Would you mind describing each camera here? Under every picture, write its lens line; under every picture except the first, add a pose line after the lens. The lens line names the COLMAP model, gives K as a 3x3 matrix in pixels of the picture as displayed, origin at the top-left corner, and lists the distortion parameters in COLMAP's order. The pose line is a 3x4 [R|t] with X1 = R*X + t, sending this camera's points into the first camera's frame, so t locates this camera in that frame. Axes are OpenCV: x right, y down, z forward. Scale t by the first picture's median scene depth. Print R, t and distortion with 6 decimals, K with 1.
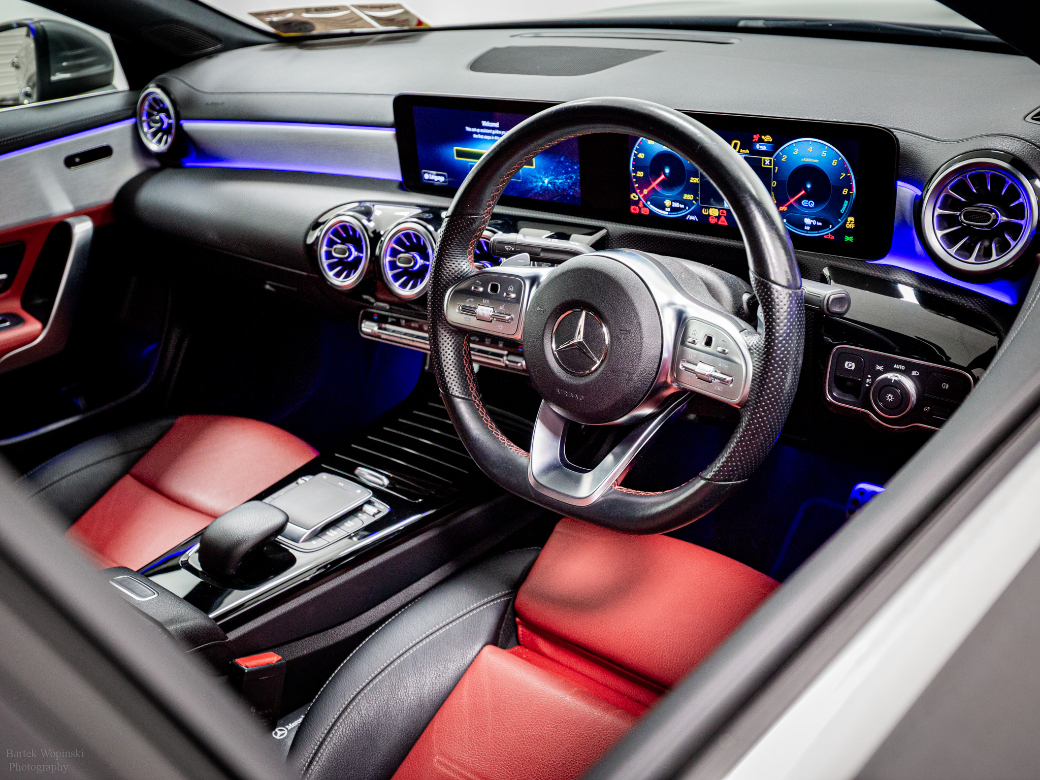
lens RADIAL K [[1089.6, 0, 516.3], [0, 1089.6, 378.4], [0, 0, 1]] dist [0.021840, 0.000000]
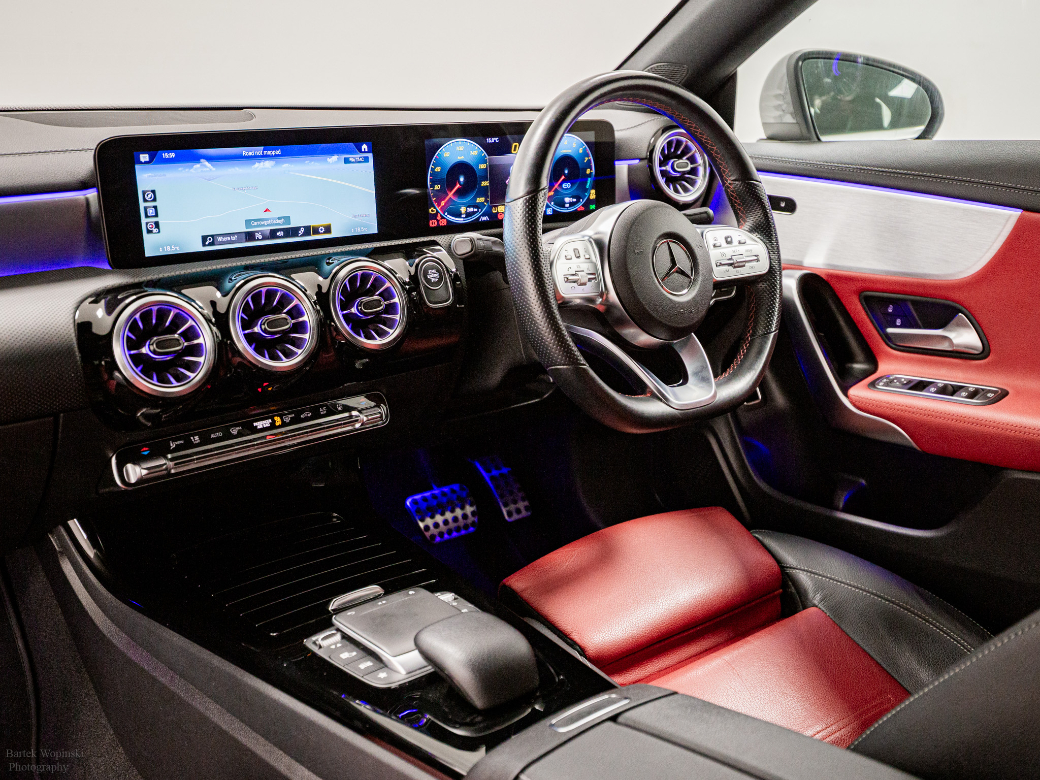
lens RADIAL K [[1089.6, 0, 521.0], [0, 1089.6, 390.4], [0, 0, 1]] dist [0.021840, 0.000000]
pose [[0.183361, -0.220413, 0.958017, -1.007582], [0.370262, 0.918256, 0.140398, -0.138324], [-0.910651, 0.328974, 0.249983, 0.802965]]
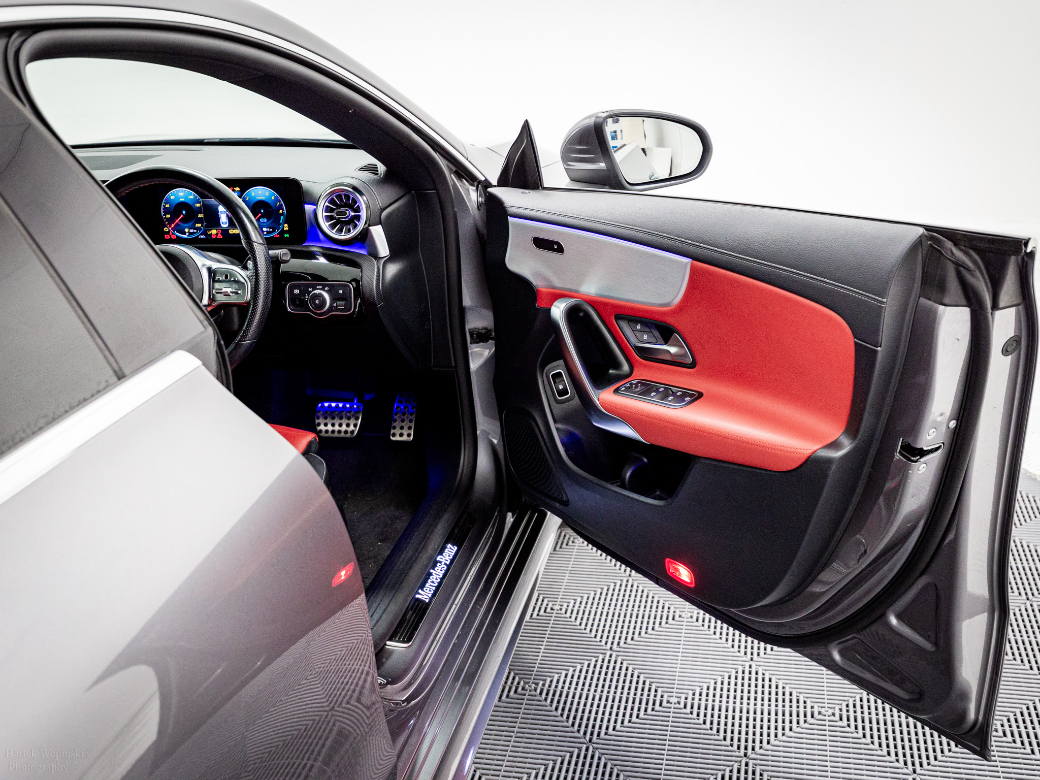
lens RADIAL K [[1089.6, 0, 517.0], [0, 1089.6, 388.0], [0, 0, 1]] dist [0.021840, 0.000000]
pose [[0.879434, -0.124577, 0.459431, -0.265272], [0.180318, 0.980405, -0.079320, 0.367043], [-0.440547, 0.152600, 0.884664, -0.871232]]
